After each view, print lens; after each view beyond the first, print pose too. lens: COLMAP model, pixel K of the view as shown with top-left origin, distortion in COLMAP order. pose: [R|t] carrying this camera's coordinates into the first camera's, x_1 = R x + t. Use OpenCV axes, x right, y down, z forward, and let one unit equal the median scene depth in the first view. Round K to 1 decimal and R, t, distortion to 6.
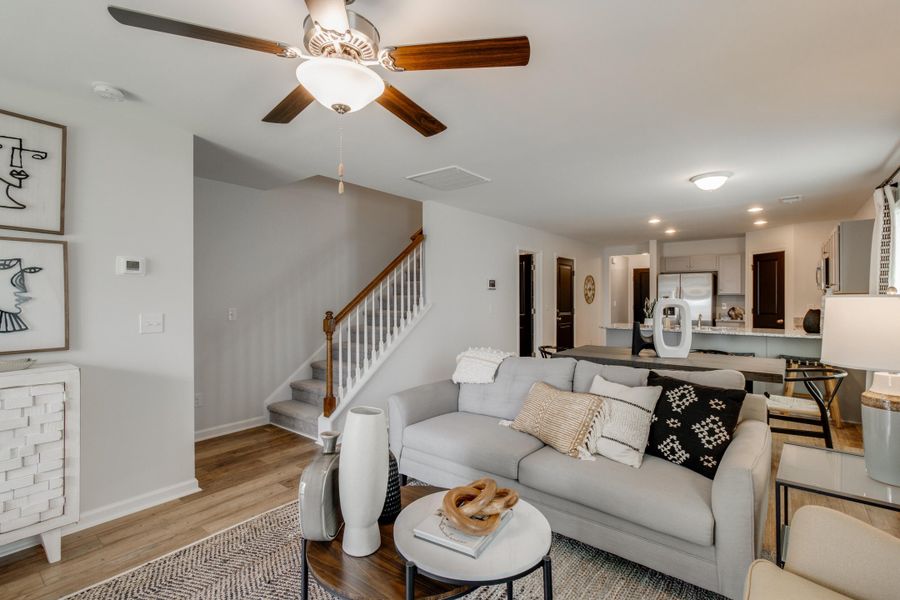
lens RADIAL K [[415.8, 0, 448.5], [0, 415.8, 297.5], [0, 0, 1]] dist [0.001547, 0.000434]
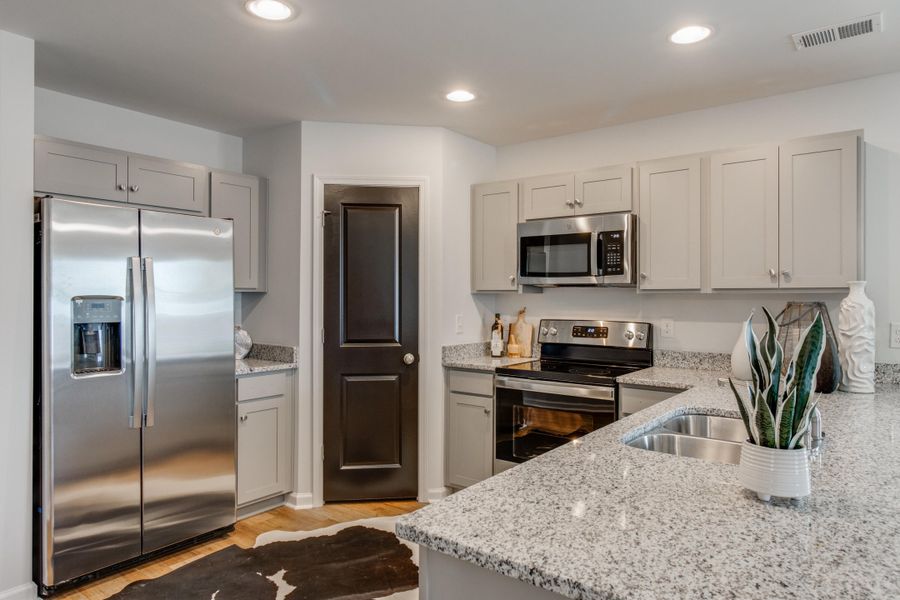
lens RADIAL K [[576.1, 0, 450.0], [0, 576.1, 300.0], [0, 0, 1]] dist [0.003791, 0.000475]
pose [[-0.017159, -0.007576, 0.999824, 0.215674], [-0.003156, 0.999967, 0.007522, -0.003494], [-0.999848, -0.003026, -0.017182, 0.898595]]
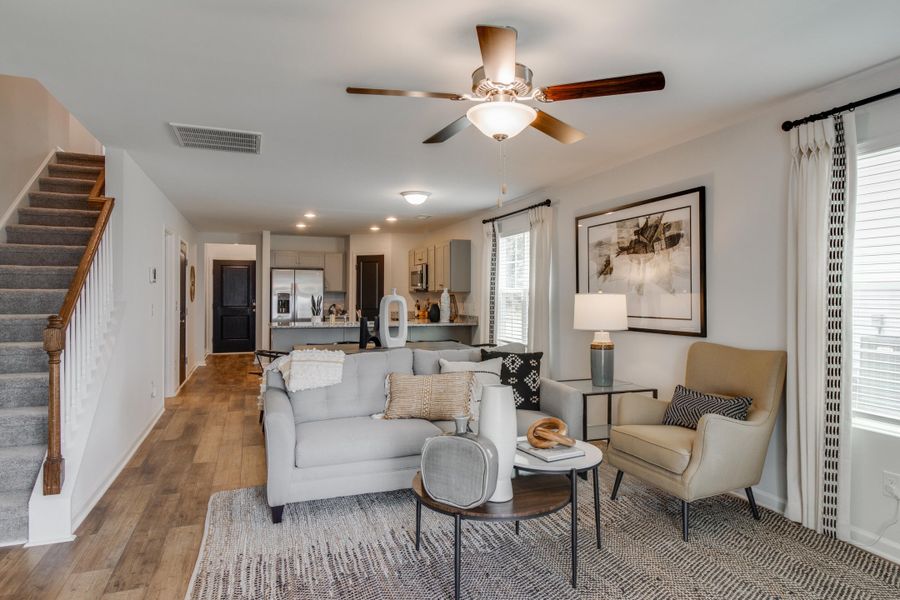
lens RADIAL K [[534.6, 0, 450.0], [0, 534.6, 300.0], [0, 0, 1]] dist [-0.000094, -0.000116]
pose [[0.516385, -0.007706, 0.856322, -0.346193], [-0.001799, 0.999948, 0.010084, -0.000201], [-0.856355, -0.006748, 0.516344, 0.063656]]
